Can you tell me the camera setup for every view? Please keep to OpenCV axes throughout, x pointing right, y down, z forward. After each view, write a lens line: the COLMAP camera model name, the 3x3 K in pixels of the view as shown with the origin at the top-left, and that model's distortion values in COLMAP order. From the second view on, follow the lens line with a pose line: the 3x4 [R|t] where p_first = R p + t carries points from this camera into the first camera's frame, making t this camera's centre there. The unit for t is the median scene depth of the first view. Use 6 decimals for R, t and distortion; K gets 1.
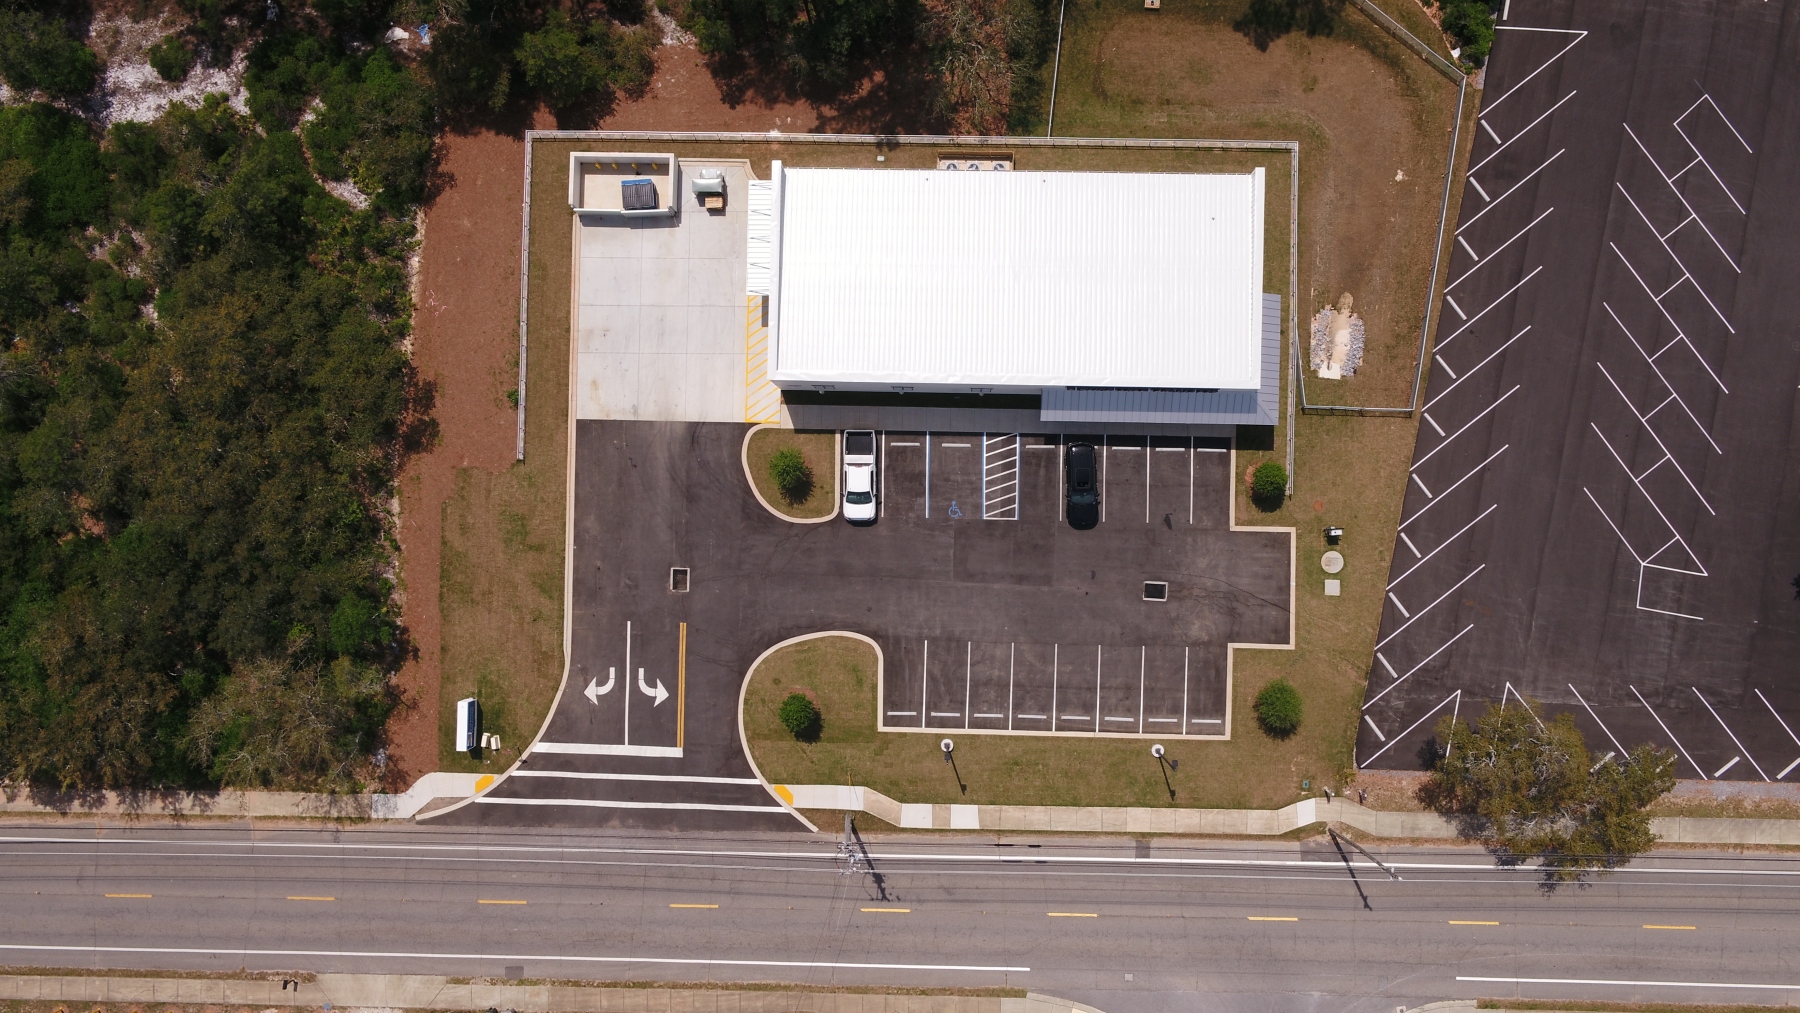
lens RADIAL K [[1542.6, 0, 899.6], [0, 1542.6, 513.4], [0, 0, 1]] dist [-0.002764, 0.008407]
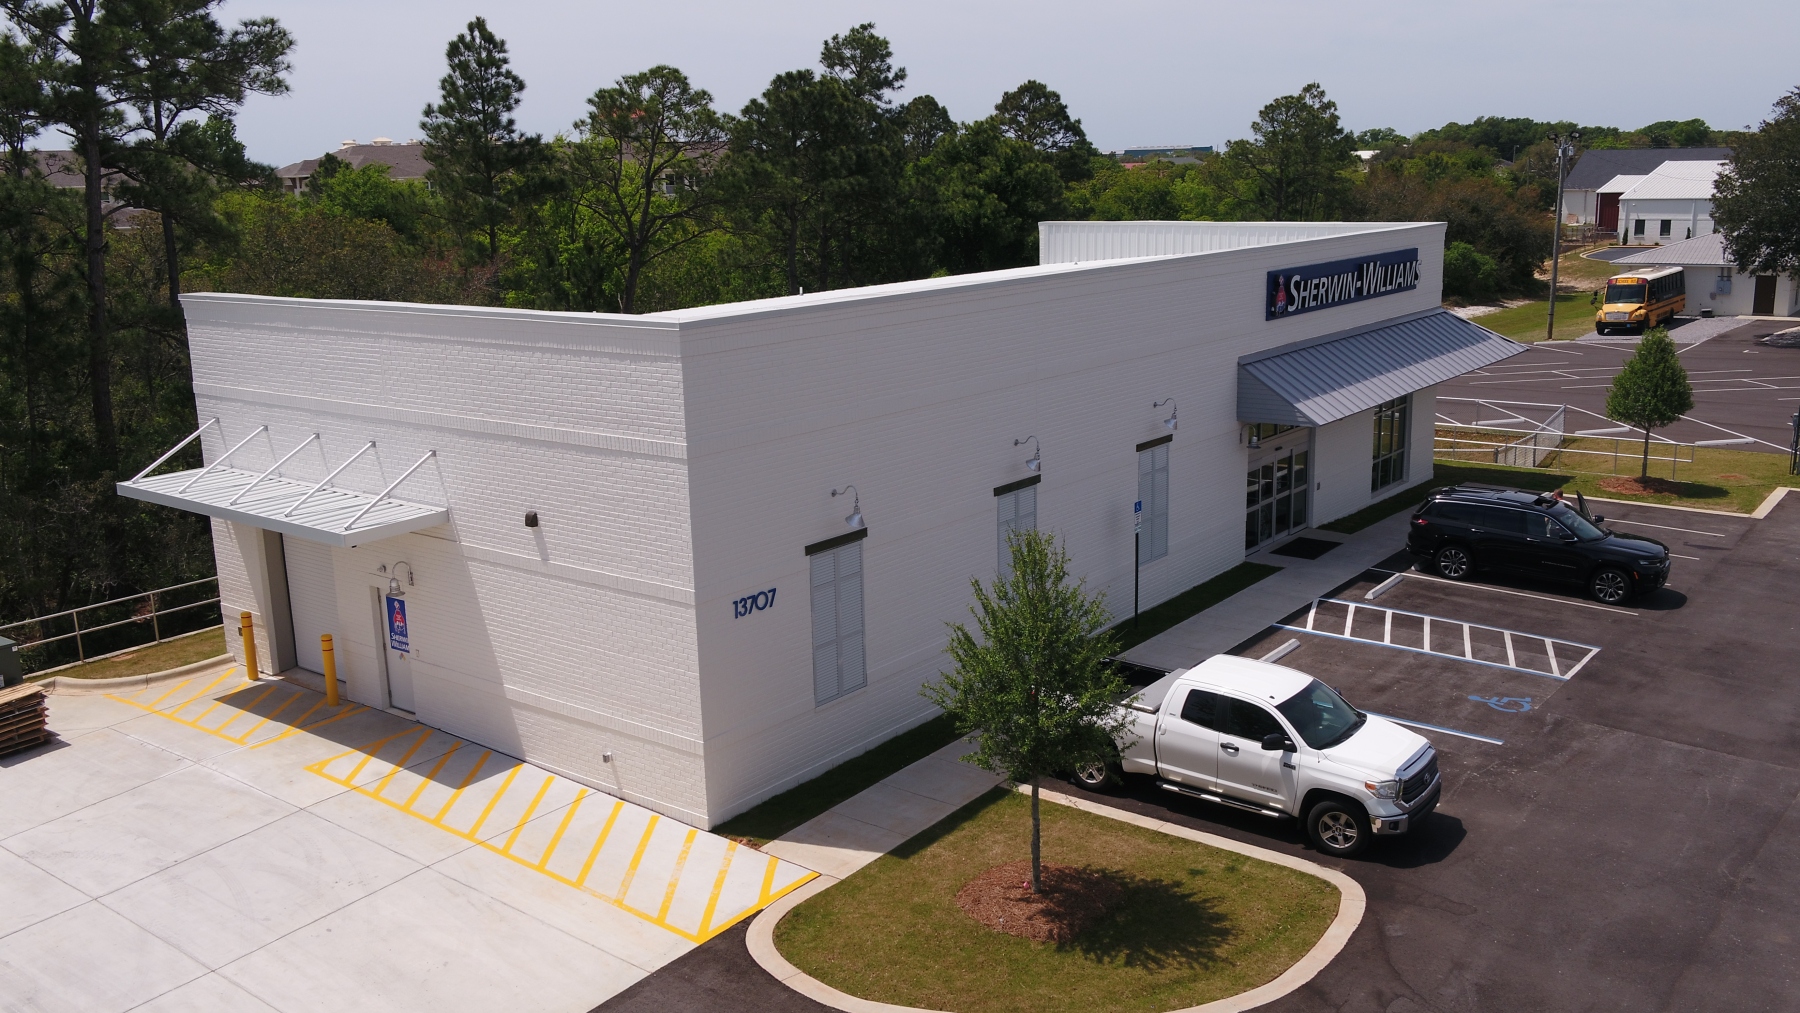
lens RADIAL K [[1542.6, 0, 898.8], [0, 1542.6, 509.9], [0, 0, 1]] dist [-0.002764, 0.008407]
pose [[0.601088, -0.155607, 0.783888, -0.227796], [0.799090, 0.131979, -0.586547, 0.065515], [-0.012187, 0.978963, 0.203675, 0.914211]]
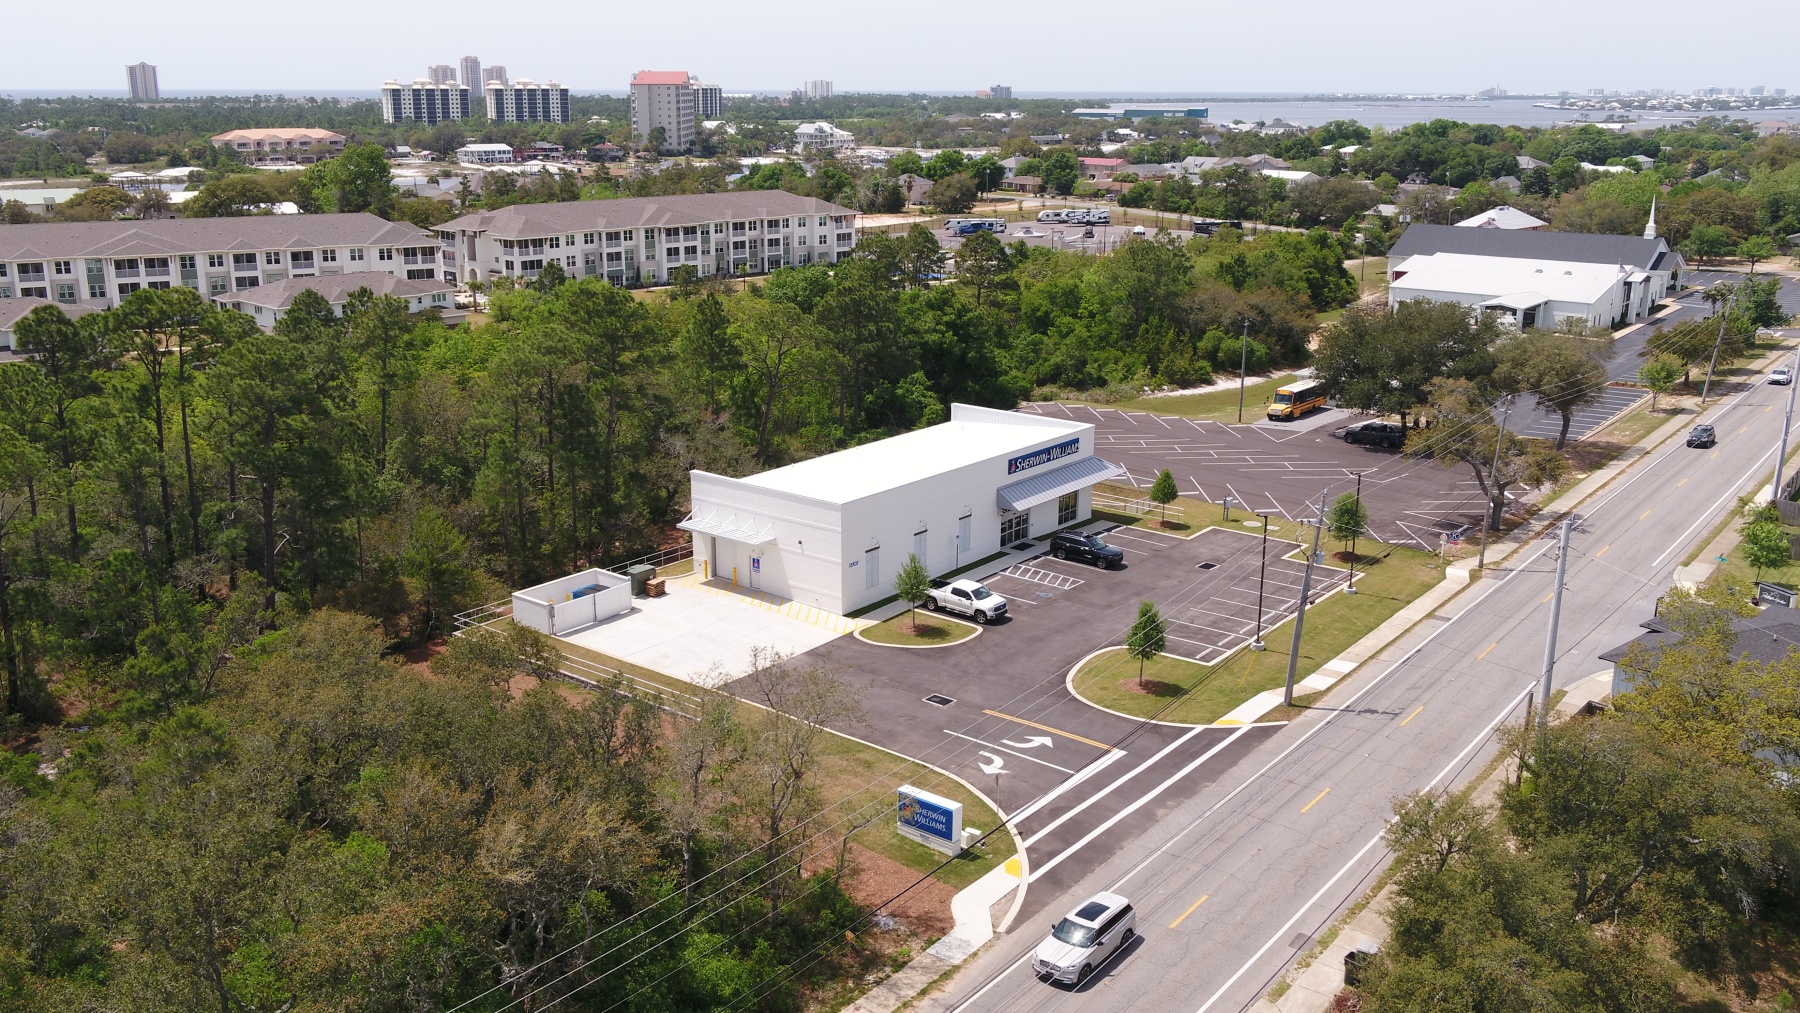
lens RADIAL K [[1542.6, 0, 900.6], [0, 1542.6, 502.0], [0, 0, 1]] dist [-0.002764, 0.008407]
pose [[0.606817, -0.171027, 0.776223, -0.793380], [0.793786, 0.180695, -0.580735, 0.497325], [-0.040938, 0.968555, 0.245408, 0.696968]]
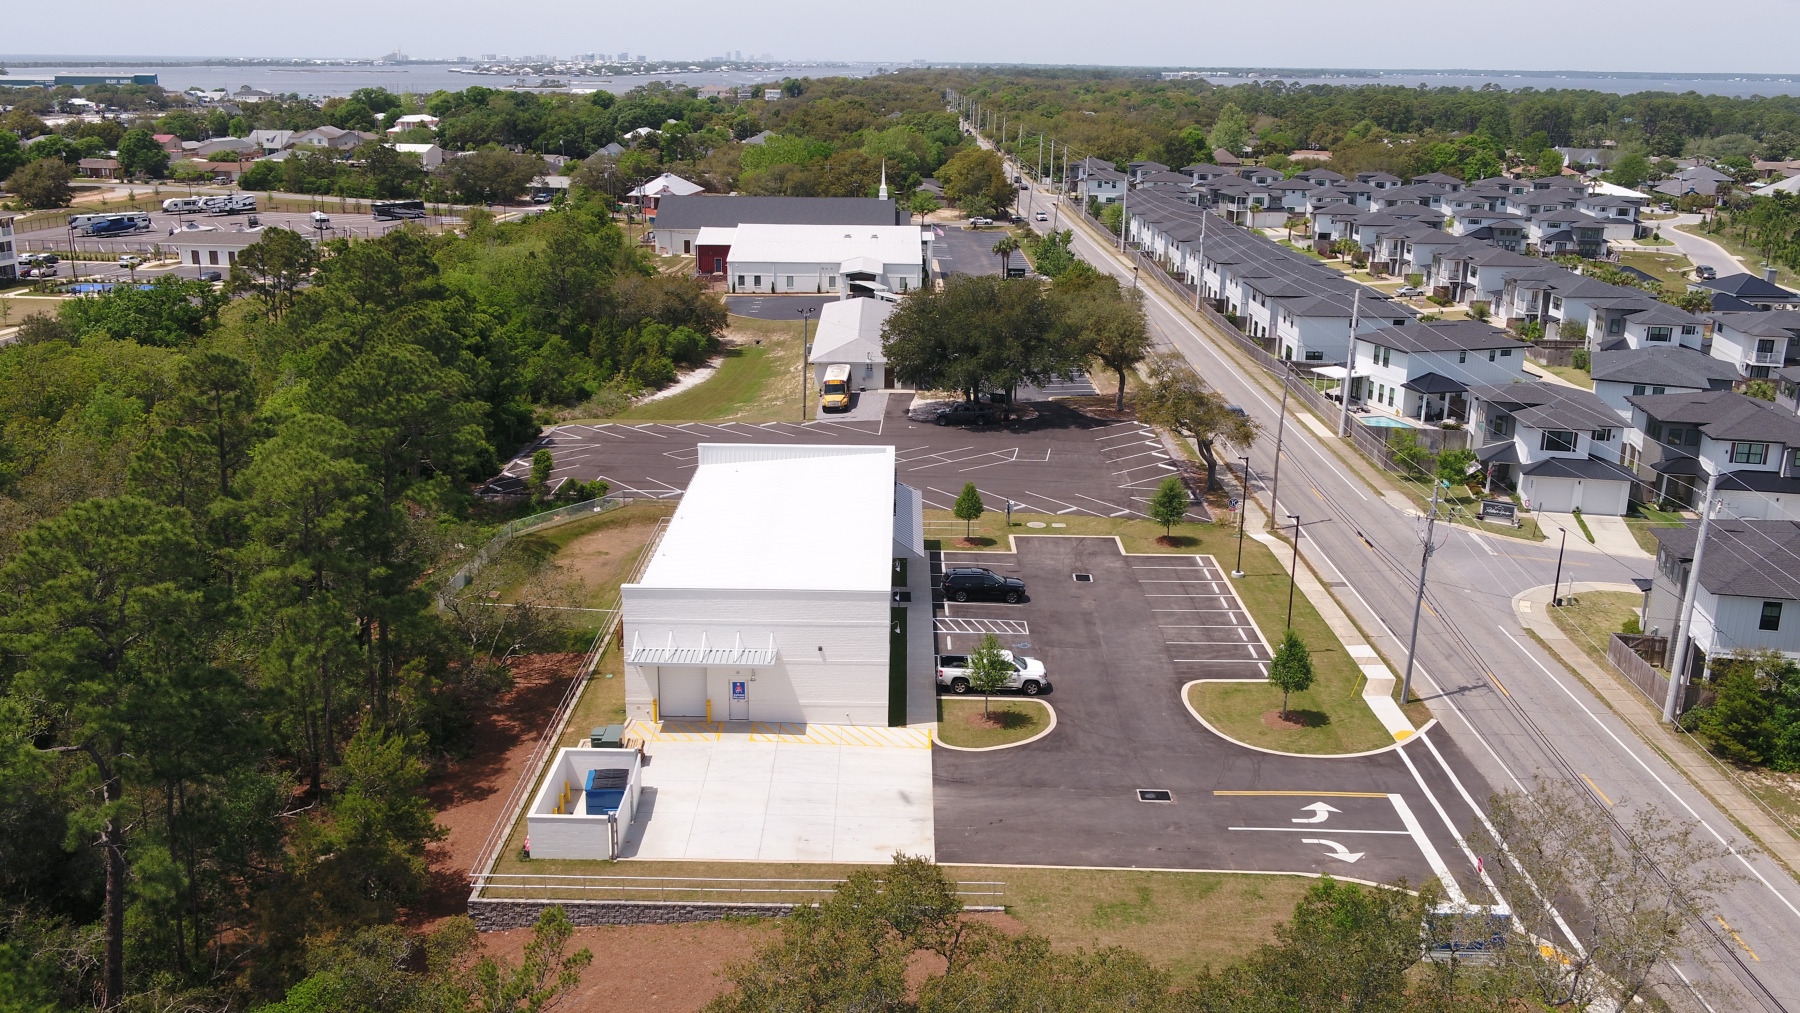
lens RADIAL K [[1542.6, 0, 884.7], [0, 1542.6, 504.7], [0, 0, 1]] dist [-0.002764, 0.008407]
pose [[-0.008870, -0.244365, 0.969643, -0.806915], [0.999481, 0.027869, 0.016166, -0.097863], [-0.030974, 0.969283, 0.243991, 0.705371]]
